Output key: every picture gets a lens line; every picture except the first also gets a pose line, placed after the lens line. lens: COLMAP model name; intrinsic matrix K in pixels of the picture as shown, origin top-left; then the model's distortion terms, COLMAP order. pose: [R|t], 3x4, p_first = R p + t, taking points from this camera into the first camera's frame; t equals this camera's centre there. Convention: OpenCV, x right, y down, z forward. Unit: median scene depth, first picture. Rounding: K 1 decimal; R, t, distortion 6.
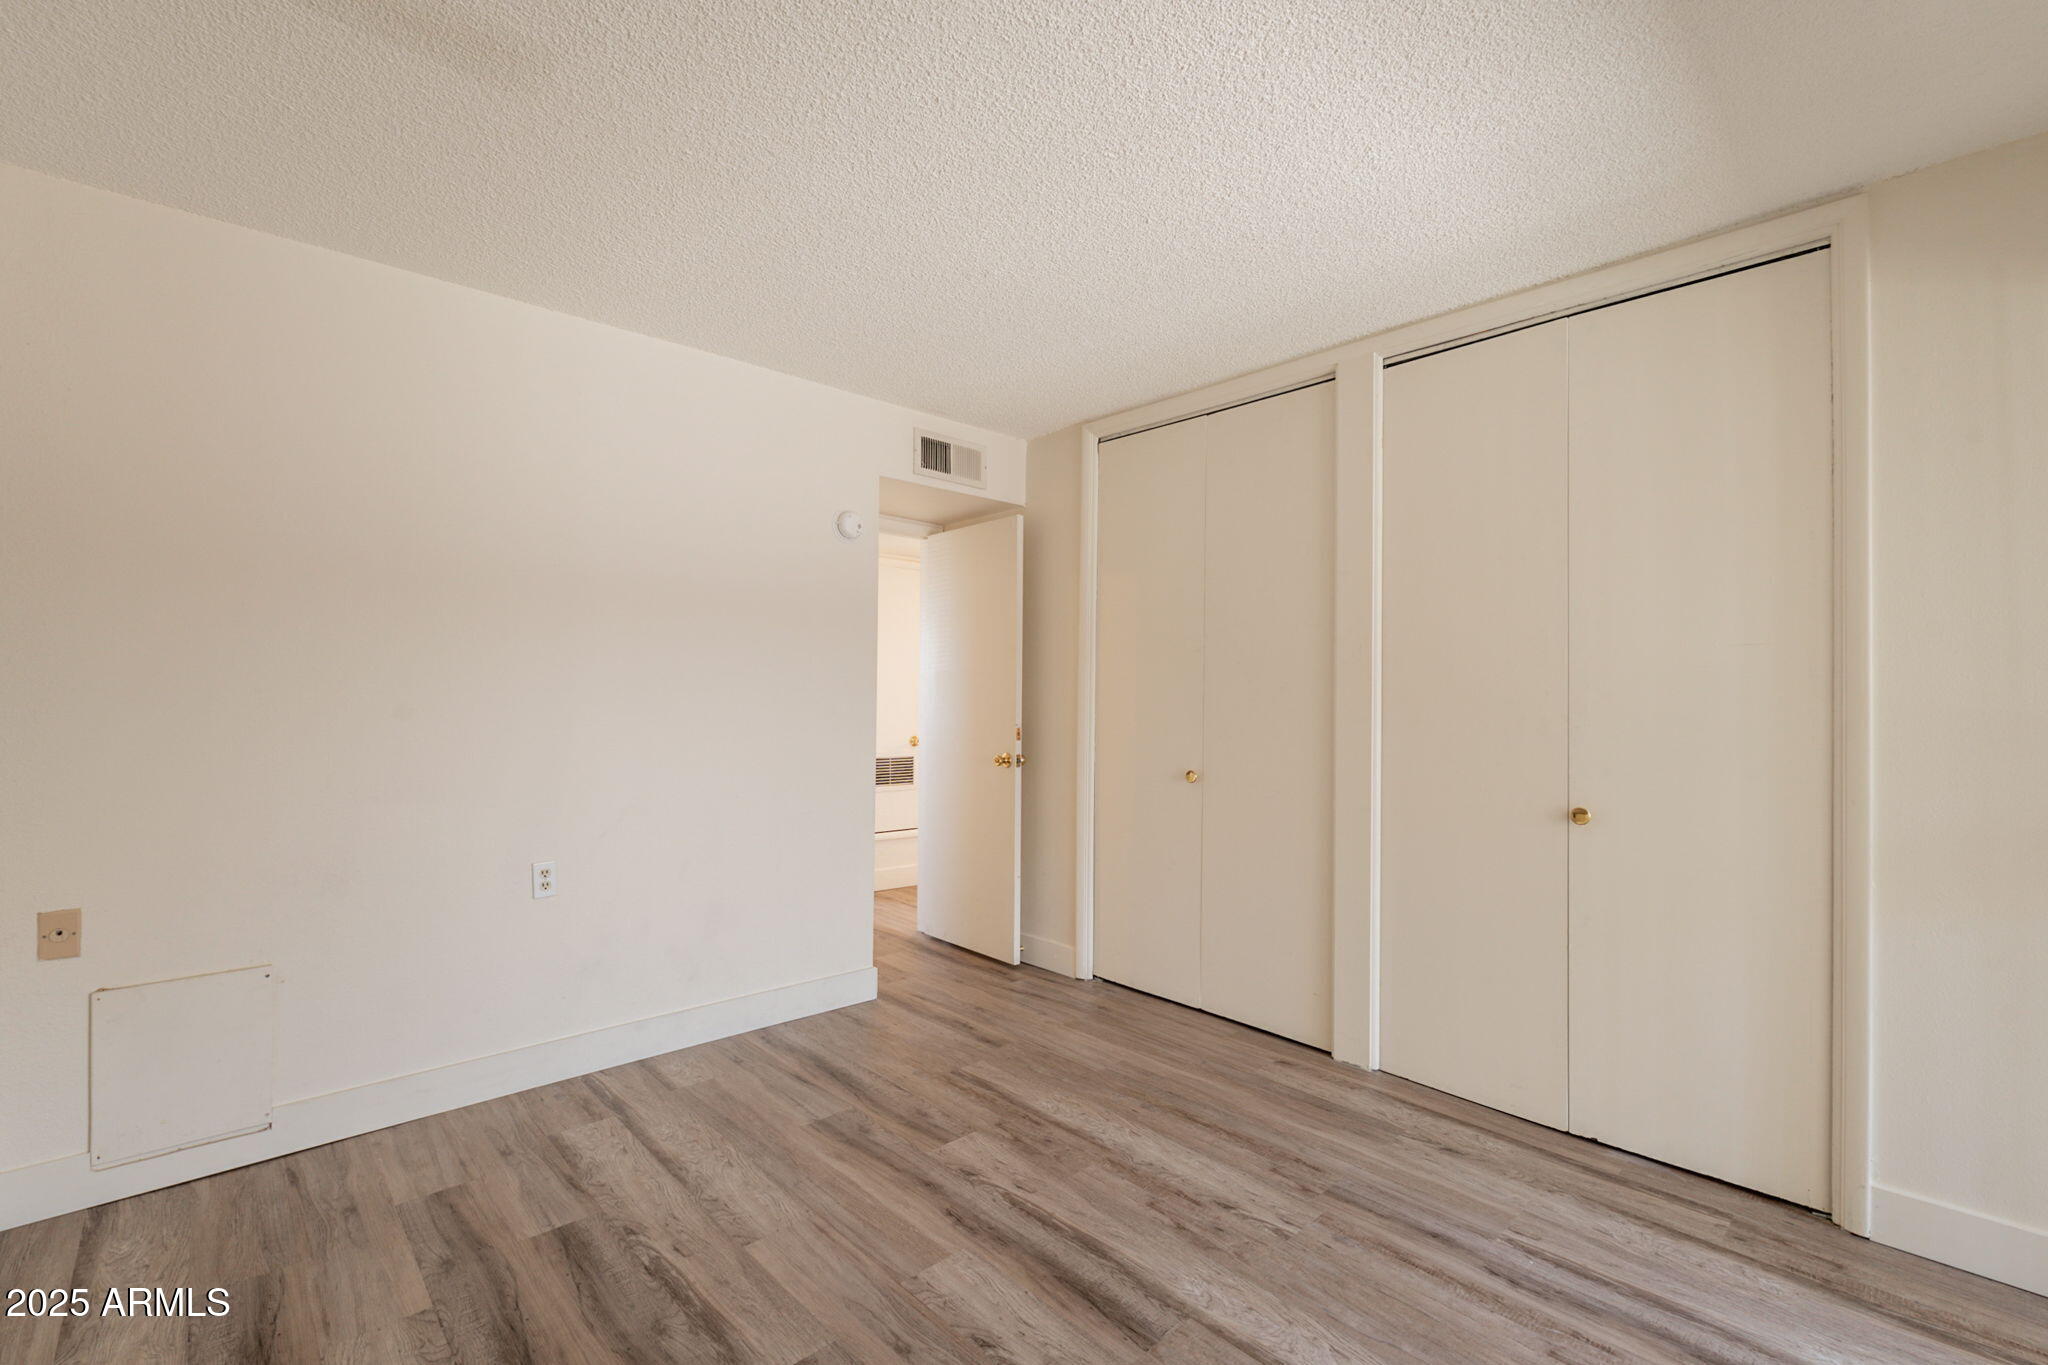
lens RADIAL K [[892.9, 0, 1031.6], [0, 892.9, 688.1], [0, 0, 1]] dist [-0.002481, 0.000250]
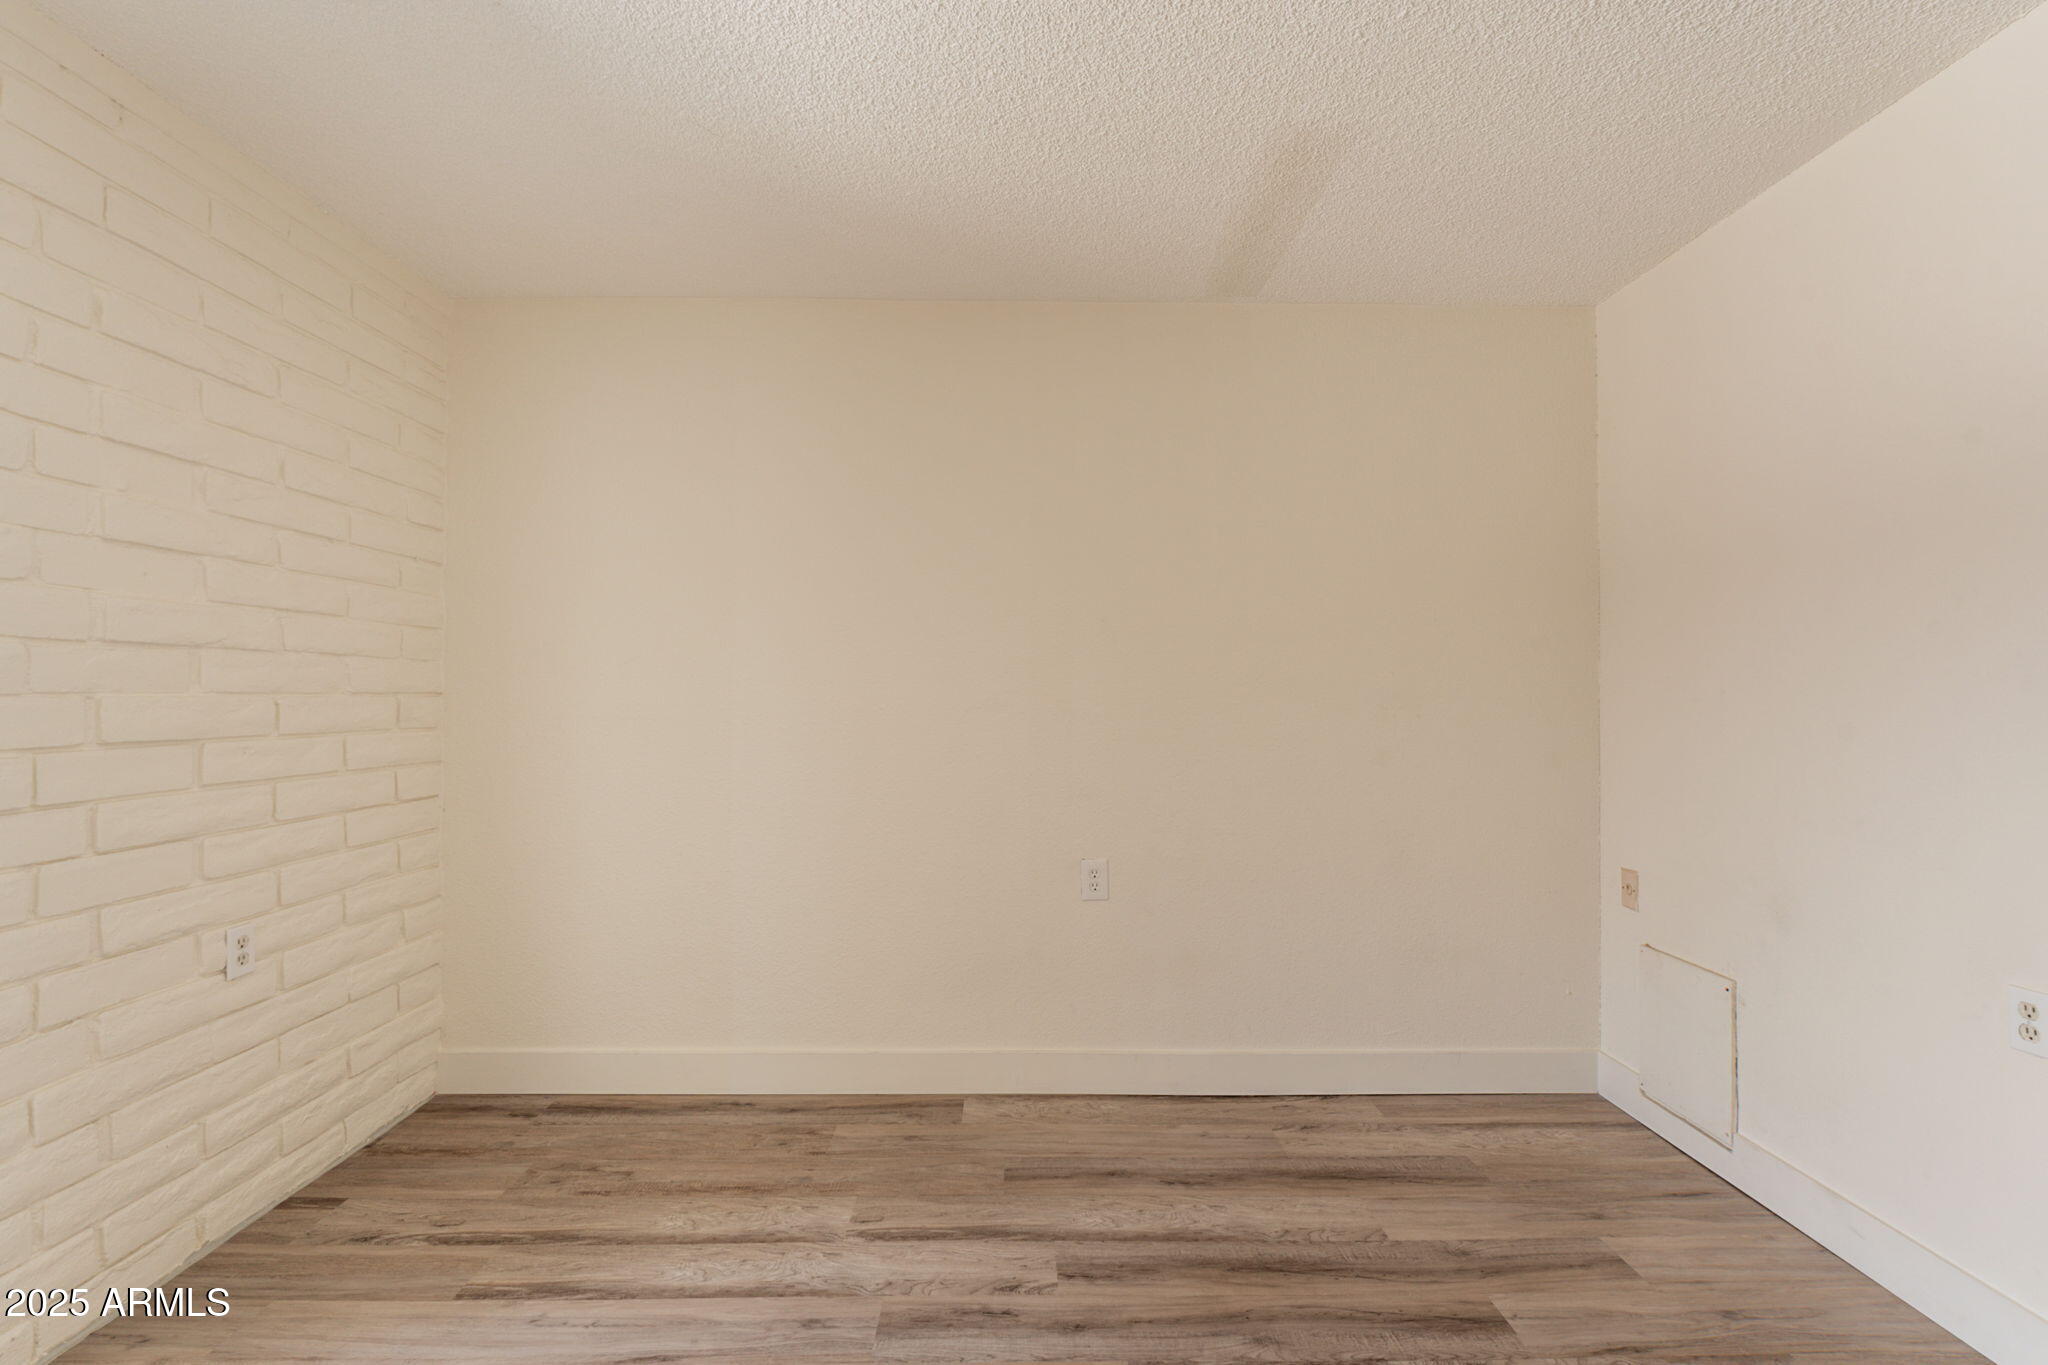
lens RADIAL K [[892.9, 0, 1025.9], [0, 892.9, 685.3], [0, 0, 1]] dist [-0.002481, 0.000250]
pose [[-0.671295, -0.012798, -0.741080, 0.341729], [0.001307, 0.999829, -0.018450, 0.011207], [0.741189, -0.013354, -0.671164, 1.018022]]
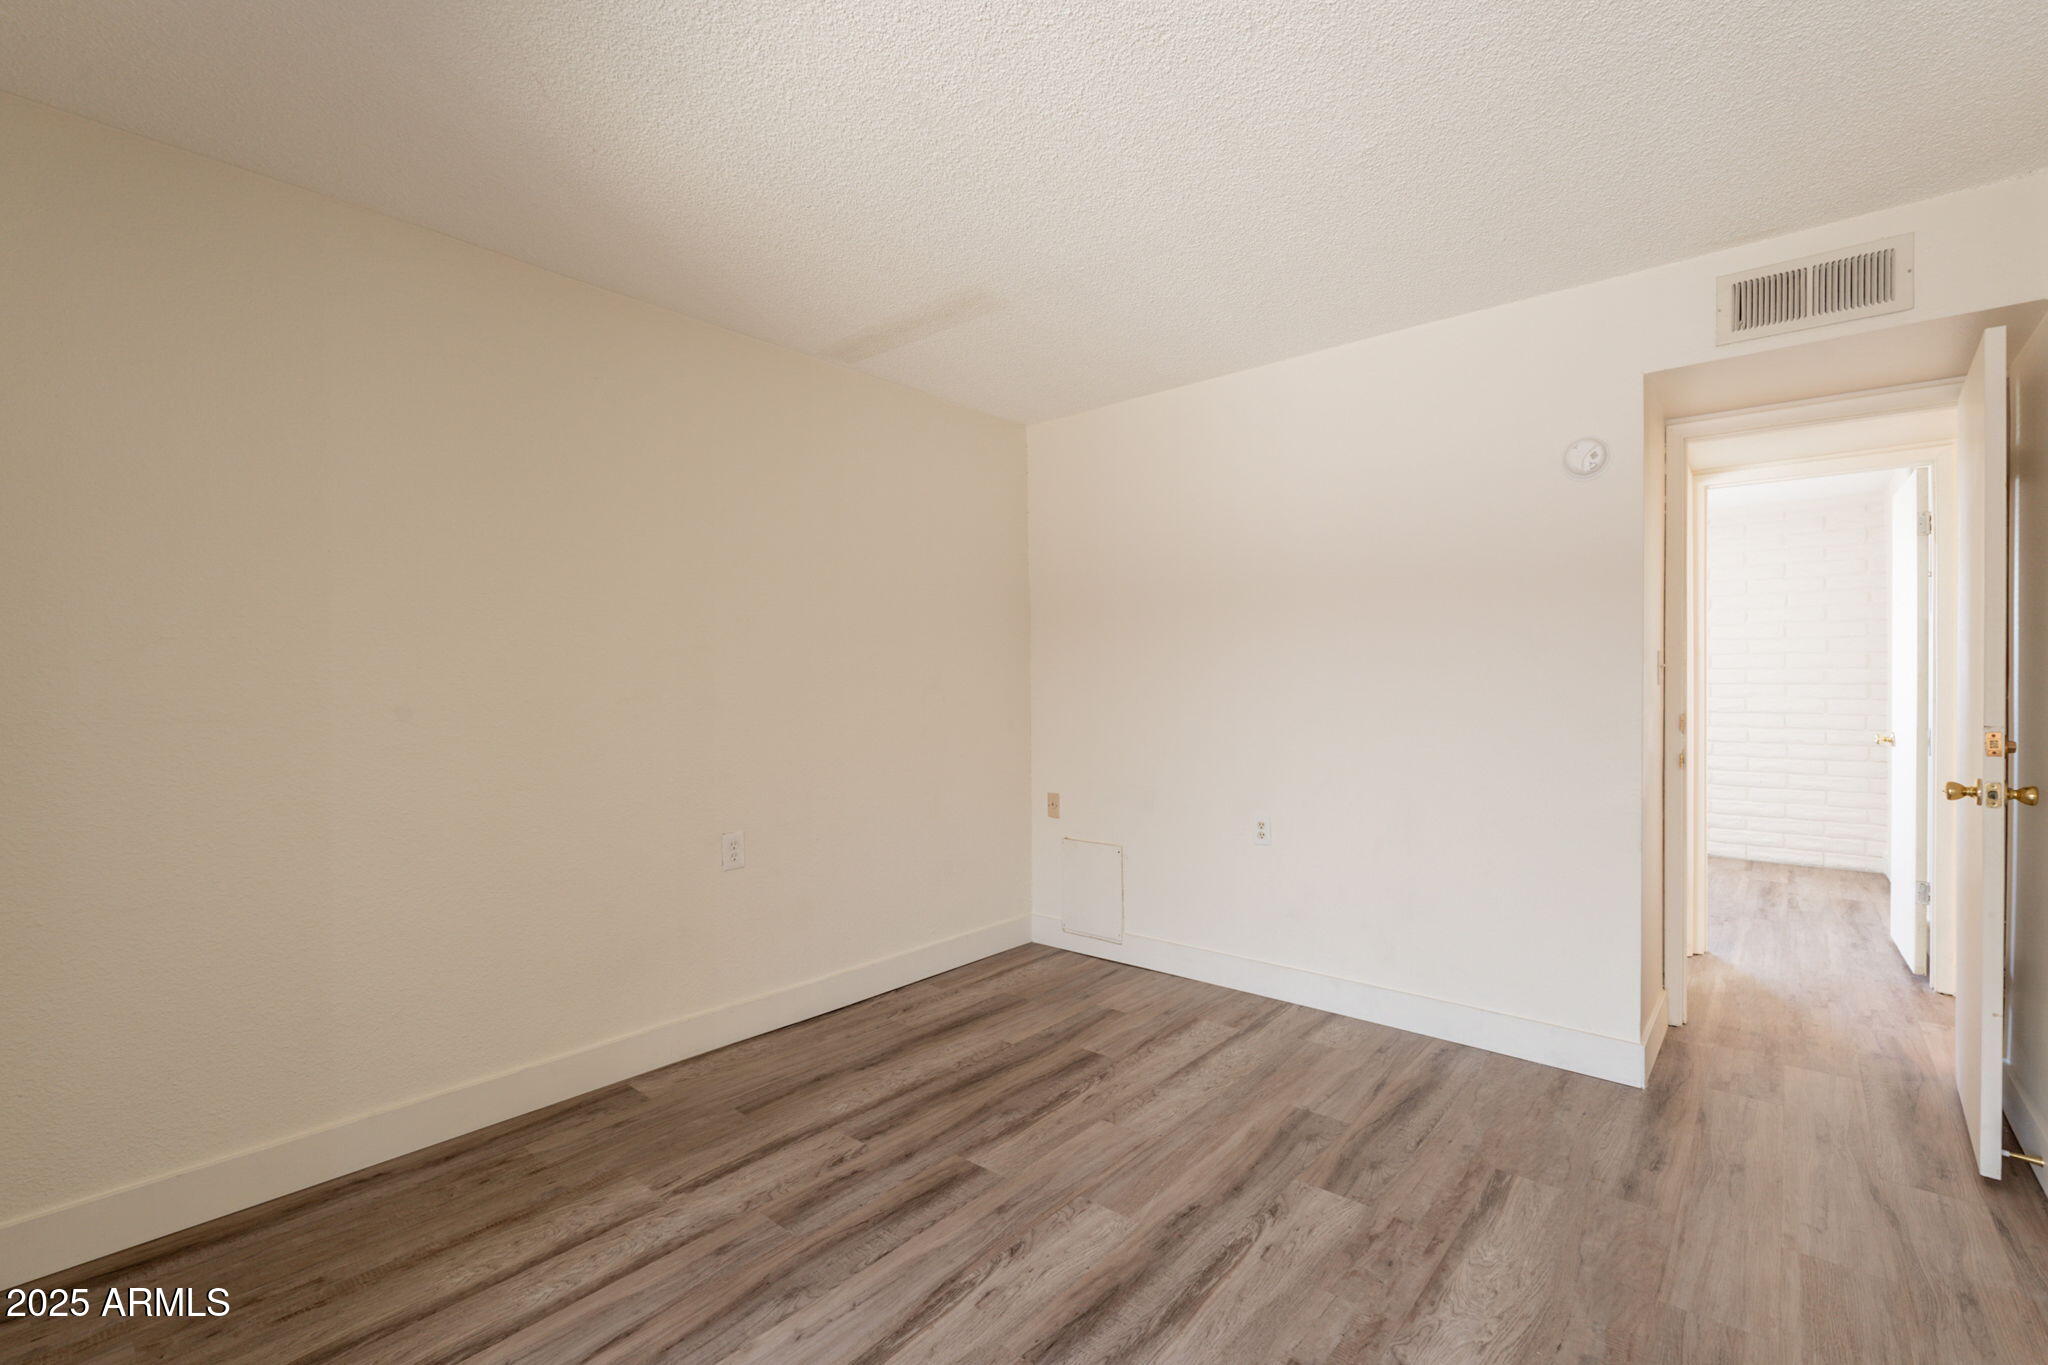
lens RADIAL K [[892.9, 0, 1022.4], [0, 892.9, 692.4], [0, 0, 1]] dist [-0.002481, 0.000250]
pose [[0.106829, 0.003668, -0.994271, 0.724430], [0.017069, 0.999839, 0.005522, 0.012813], [0.994131, -0.017561, 0.106749, 0.607121]]
